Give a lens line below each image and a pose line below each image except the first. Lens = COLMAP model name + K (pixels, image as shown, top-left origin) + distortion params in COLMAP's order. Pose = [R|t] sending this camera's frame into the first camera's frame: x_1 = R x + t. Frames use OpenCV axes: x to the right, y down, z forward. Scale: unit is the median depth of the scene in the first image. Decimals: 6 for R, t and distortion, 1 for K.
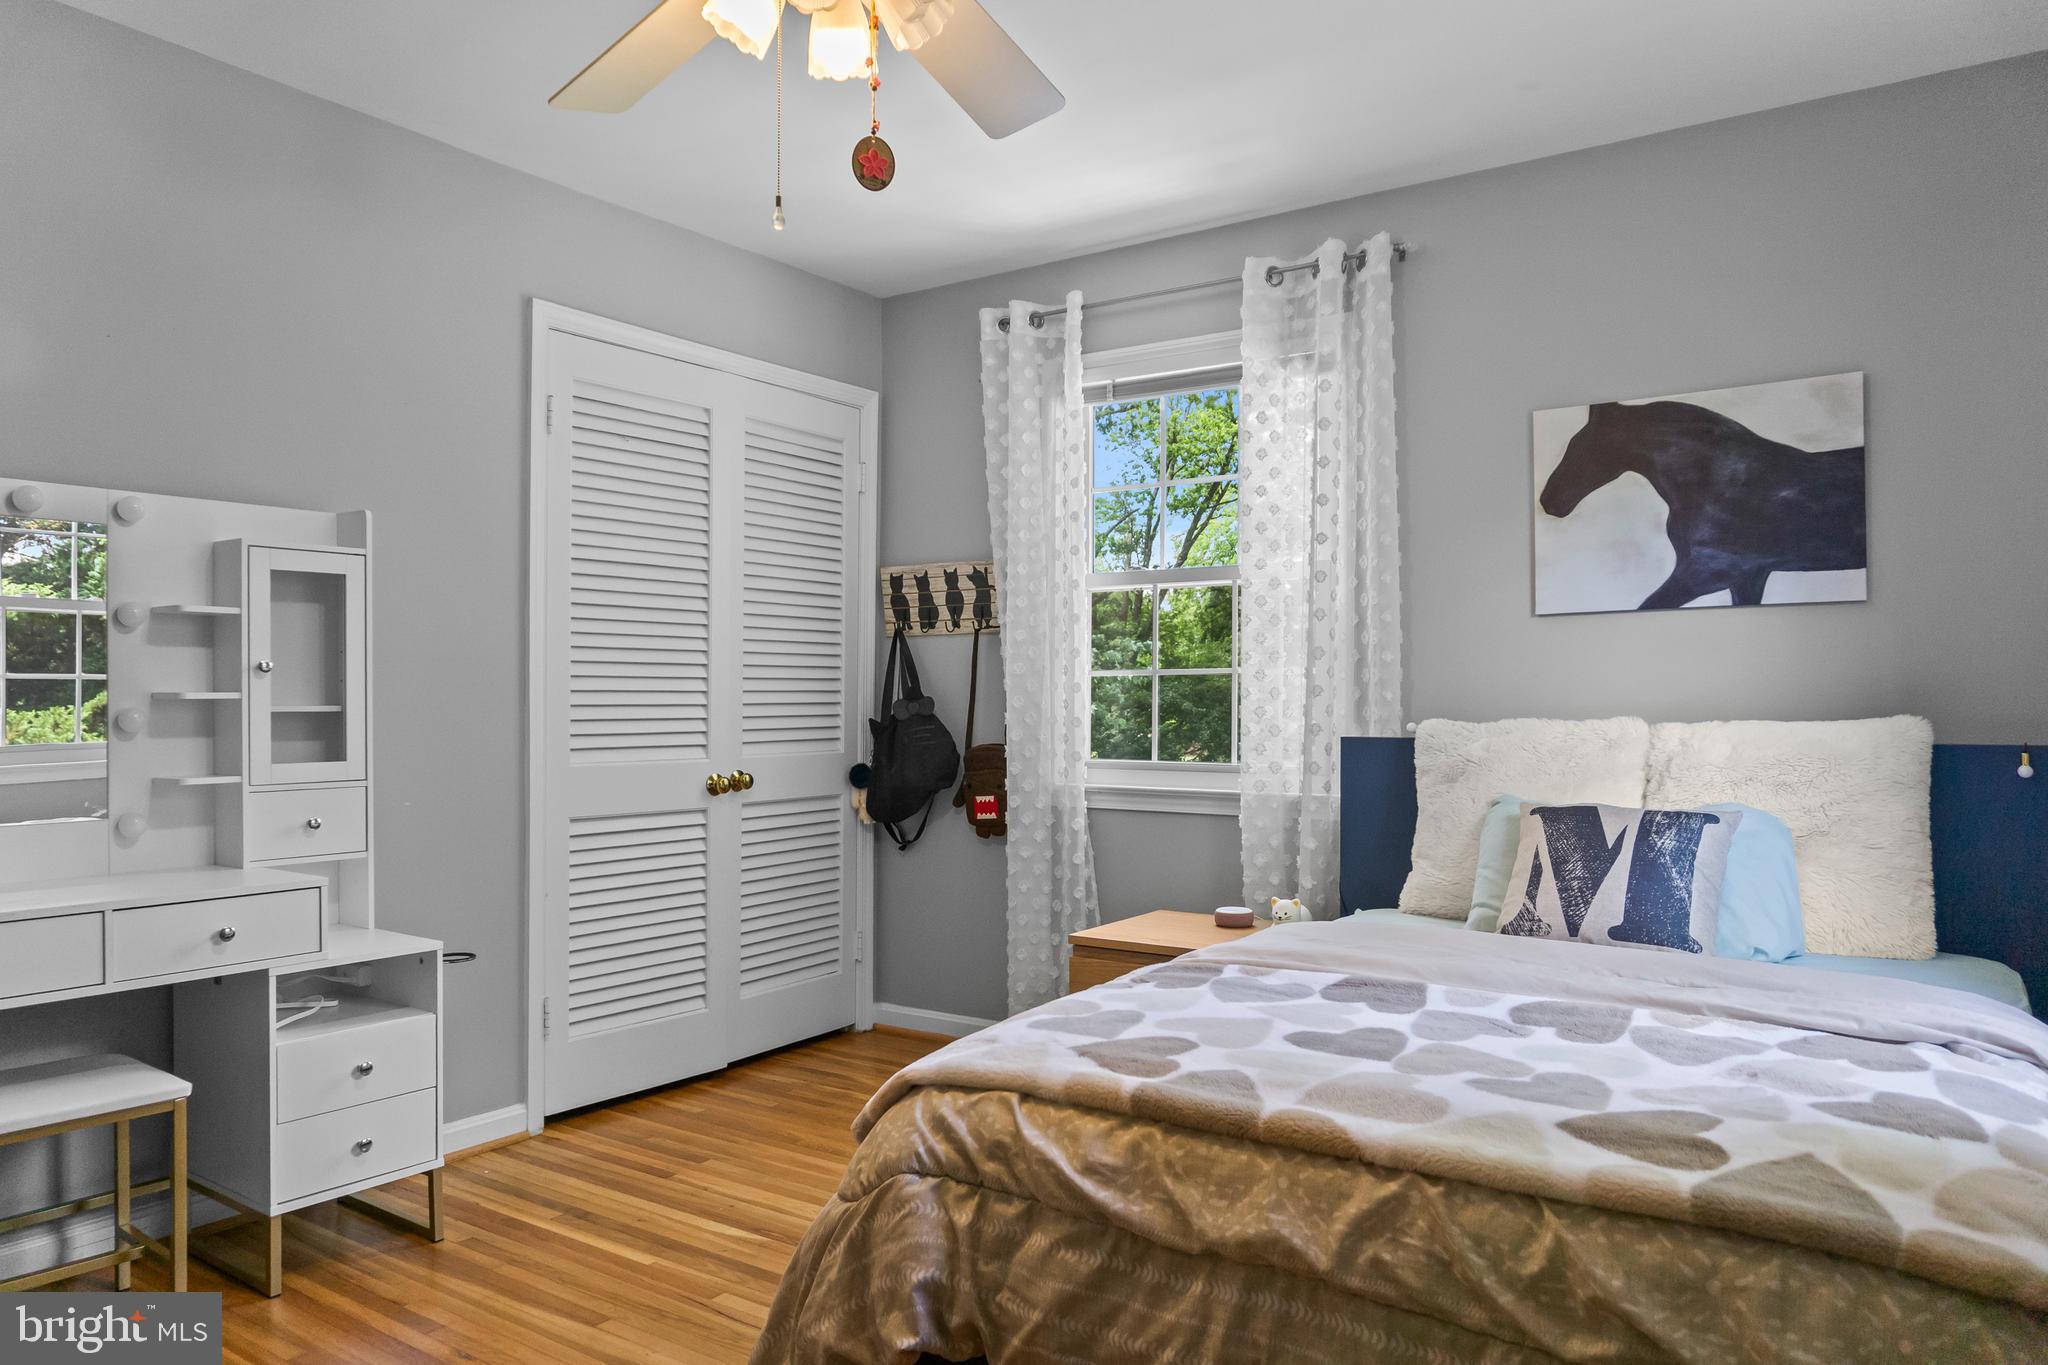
lens RADIAL K [[1394.2, 0, 983.1], [0, 1394.2, 690.1], [0, 0, 1]] dist [-0.006665, -0.002283]
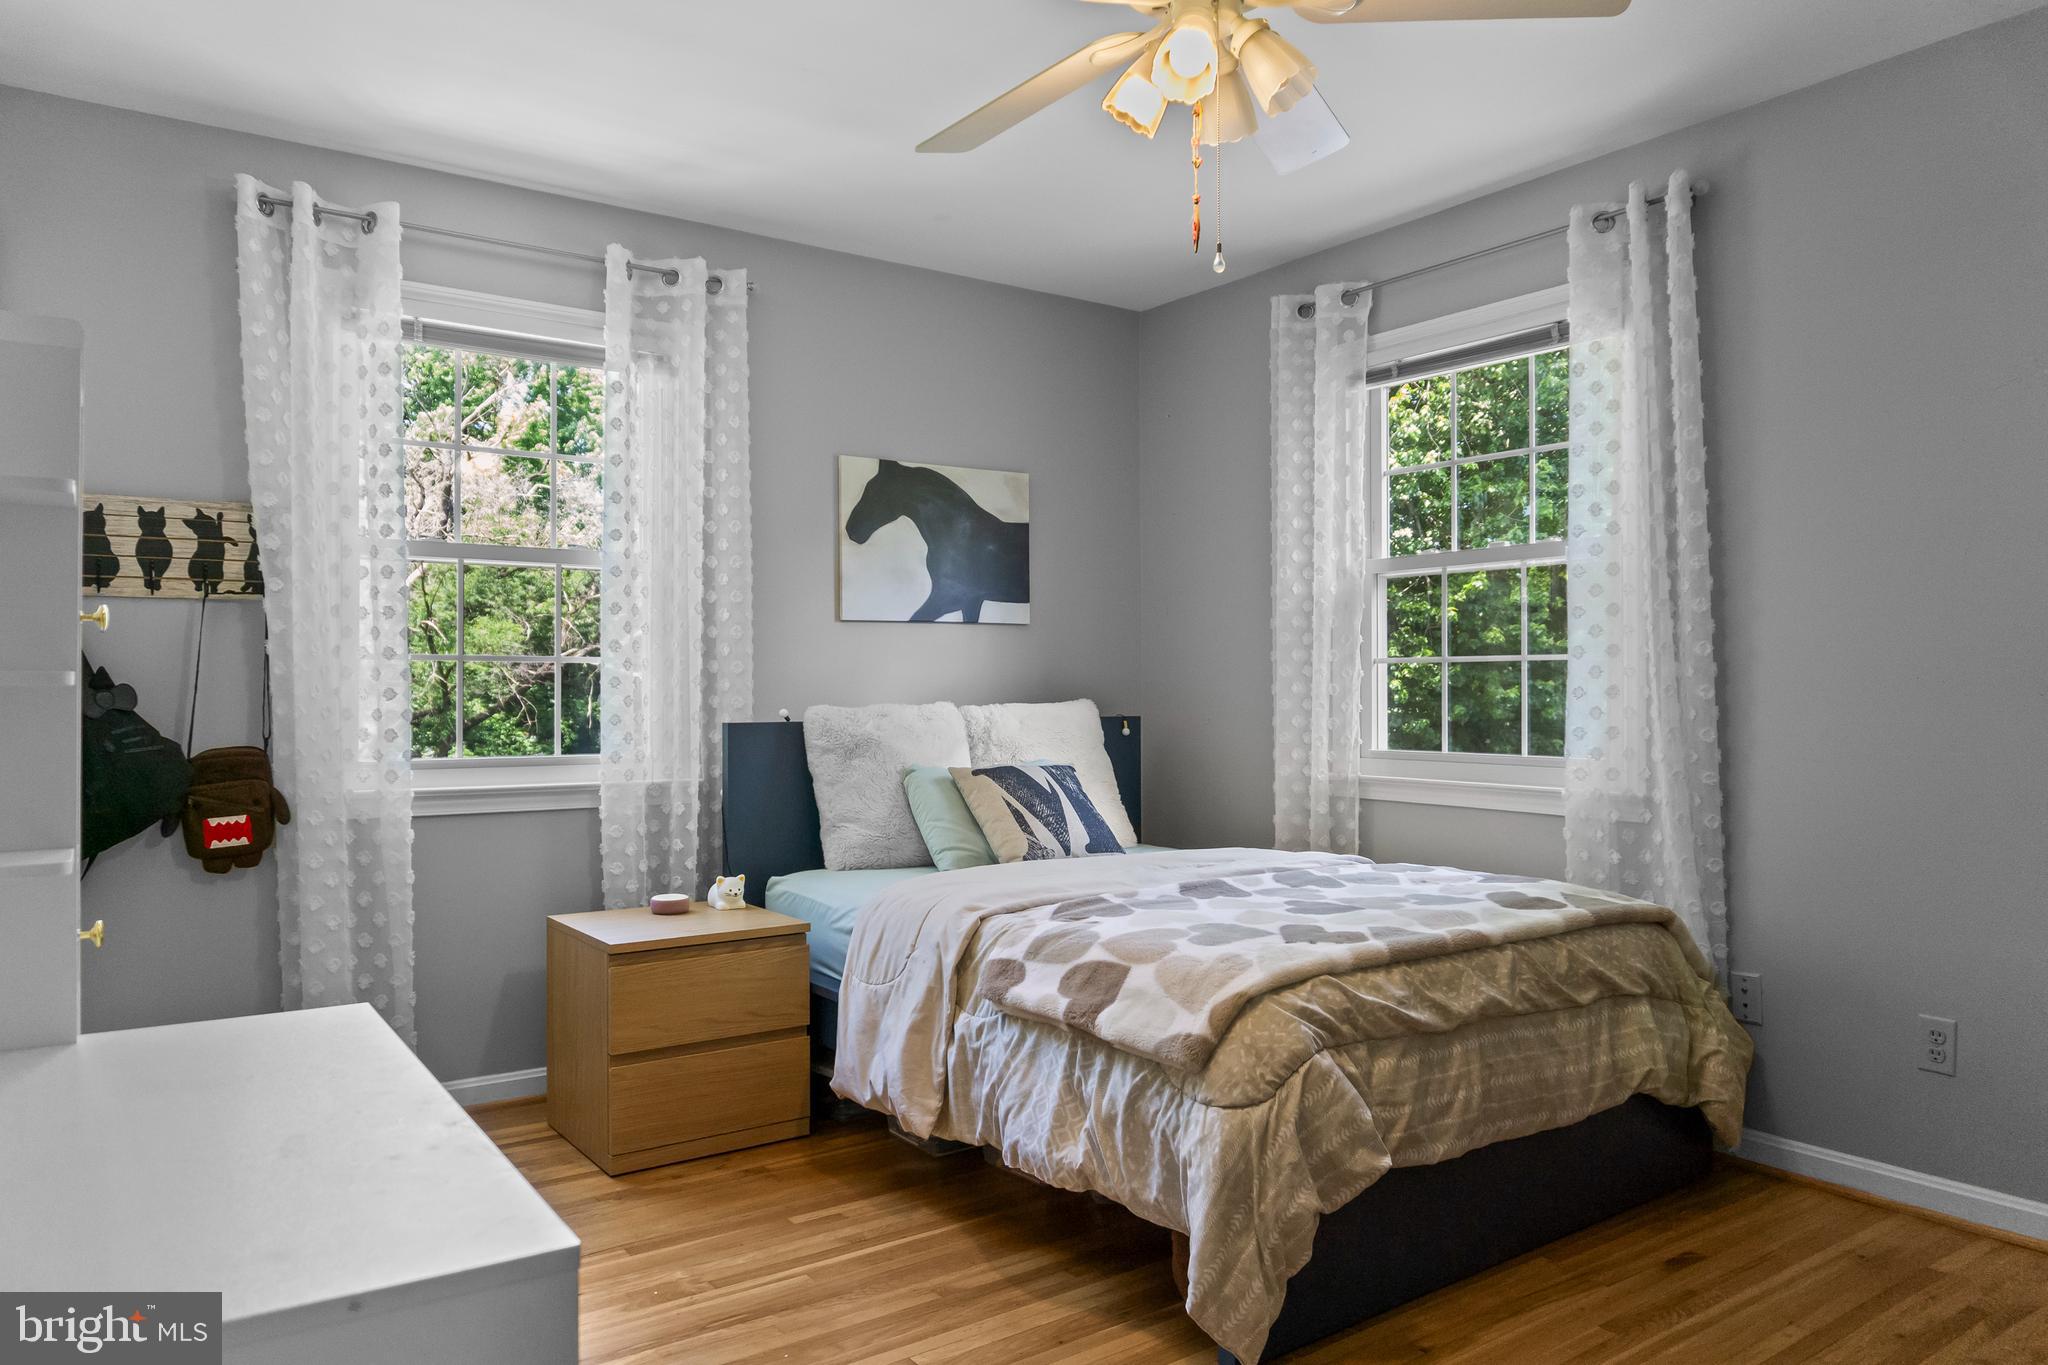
lens RADIAL K [[1398.0, 0, 1024.0], [0, 1398.0, 682.5], [0, 0, 1]] dist [-0.022669, -0.001544]
pose [[0.322279, 0.005632, 0.946628, -0.739150], [-0.005386, 0.999977, -0.004116, 0.005520], [-0.946629, -0.003772, 0.322302, 0.456019]]
